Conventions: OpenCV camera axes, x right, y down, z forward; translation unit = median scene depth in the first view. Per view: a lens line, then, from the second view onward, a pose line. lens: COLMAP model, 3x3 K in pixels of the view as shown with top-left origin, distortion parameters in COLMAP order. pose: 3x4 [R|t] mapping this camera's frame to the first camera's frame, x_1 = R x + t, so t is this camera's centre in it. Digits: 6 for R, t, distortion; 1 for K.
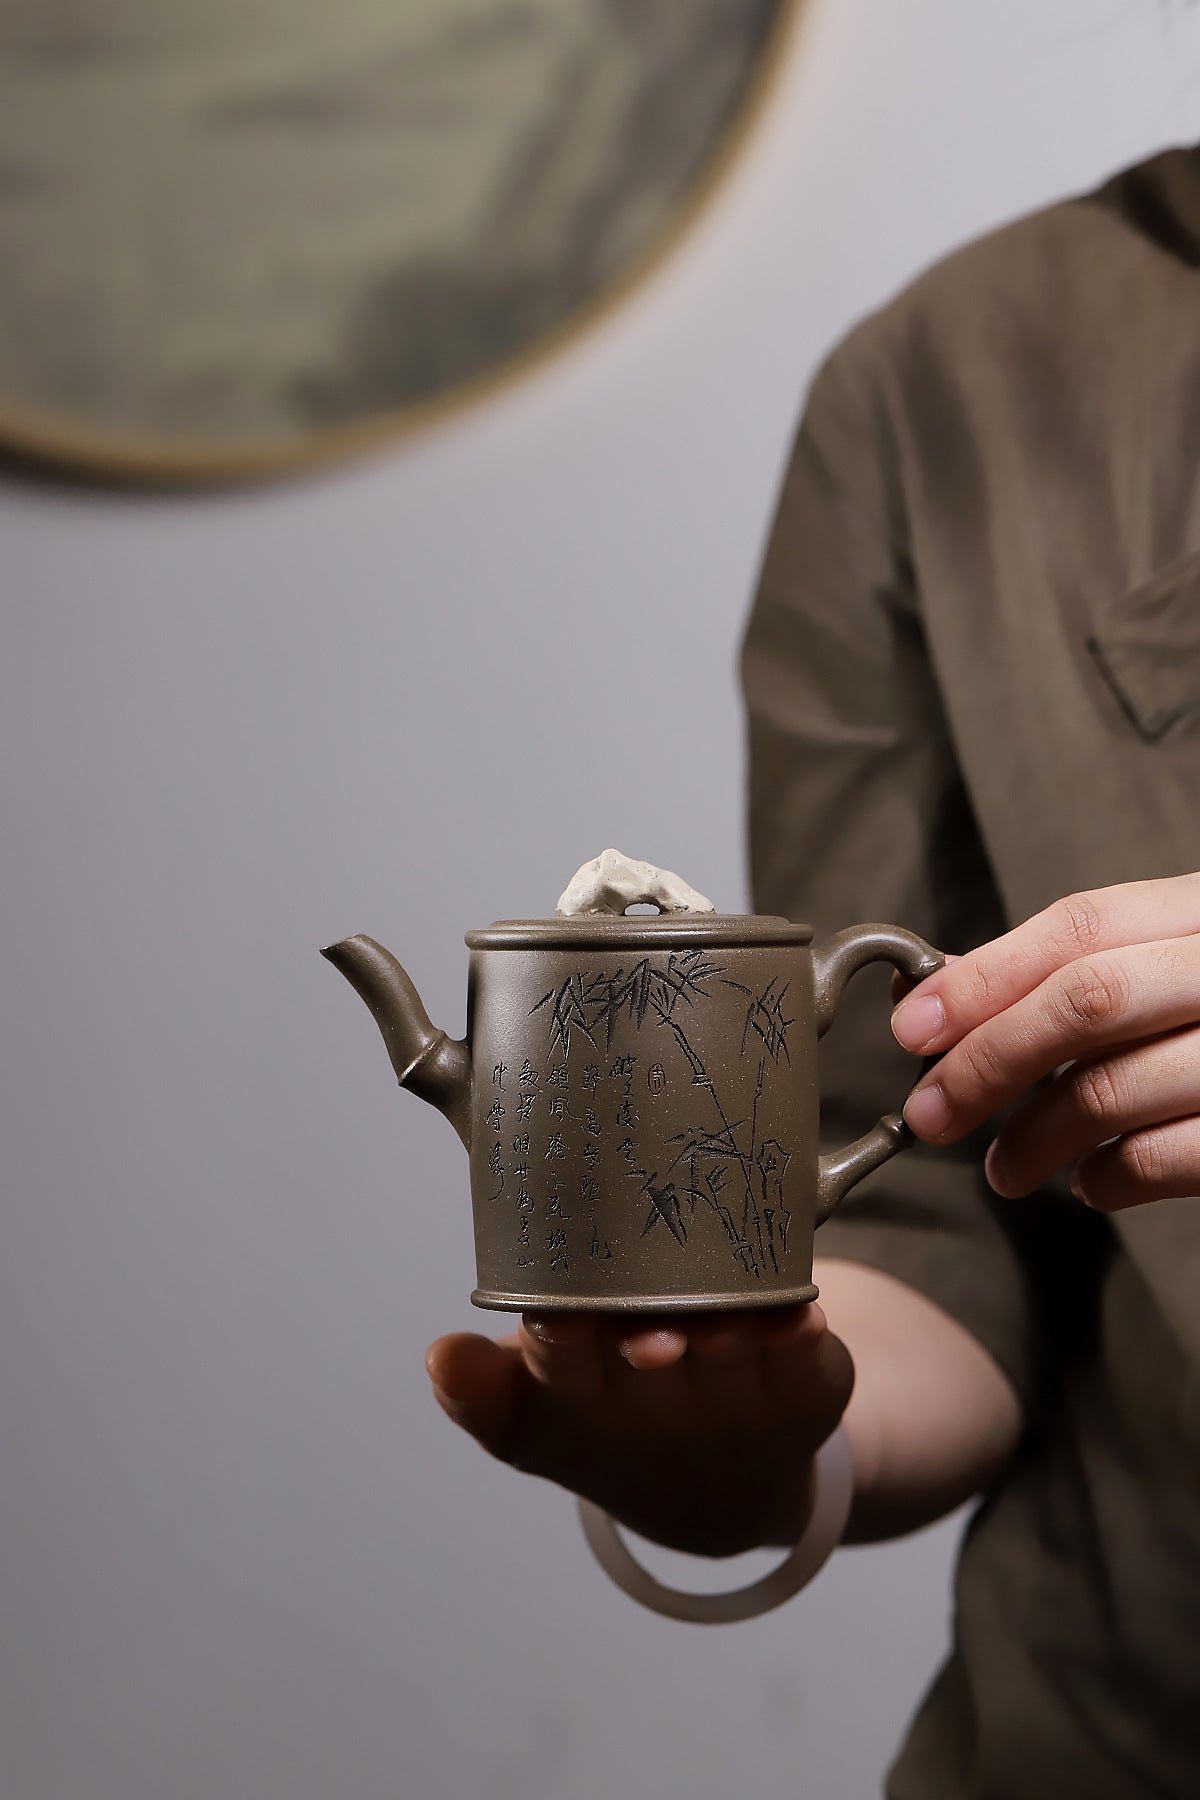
lens RADIAL K [[8706.5, 0, 599.1], [0, 8706.5, 894.9], [0, 0, 1]] dist [0.220240, 0.000000]
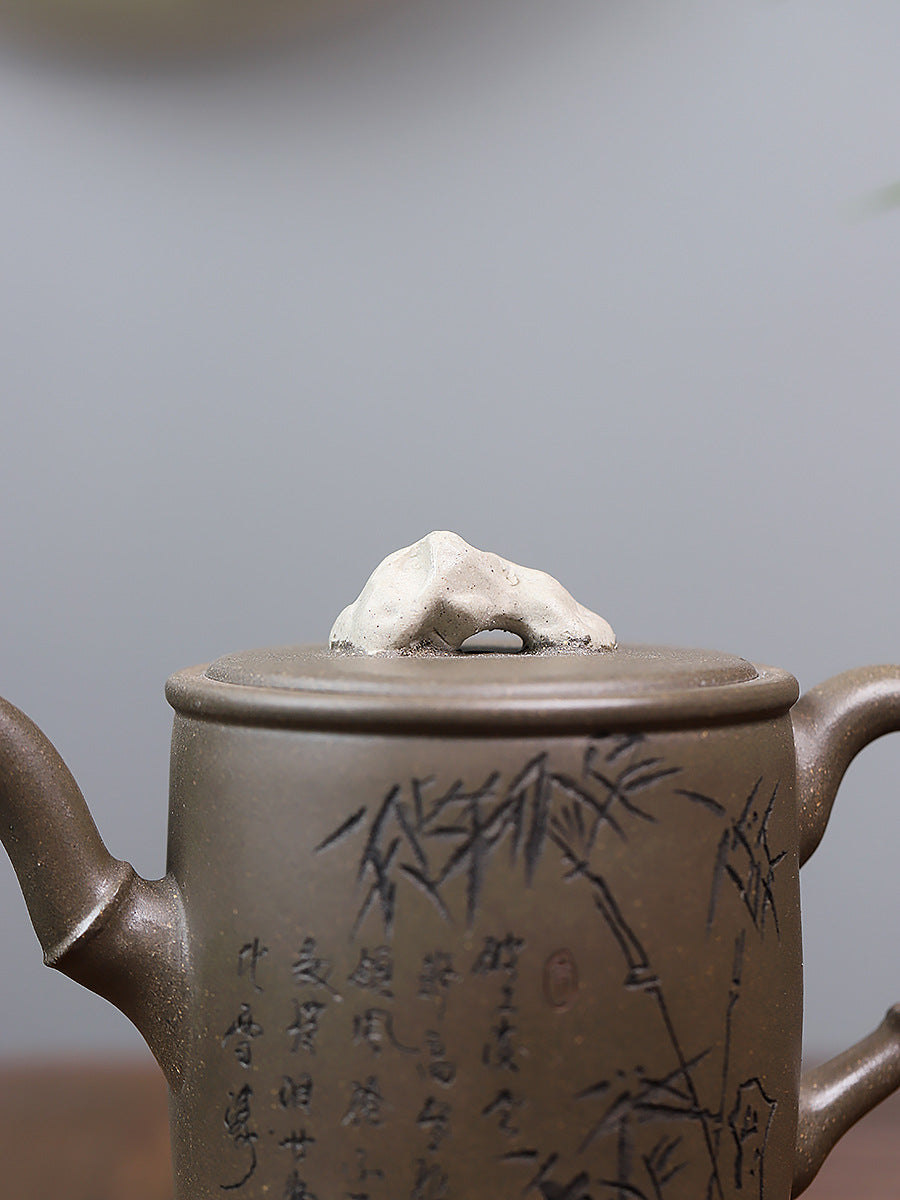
lens RADIAL K [[5421.2, 0, 455.5], [0, 5421.2, 596.1], [0, 0, 1]] dist [0.224791, 0.000000]
pose [[0.989355, 0.004122, 0.145462, -0.047235], [-0.012664, 0.998245, 0.057844, -0.020952], [-0.144968, -0.059070, 0.987671, 0.662866]]
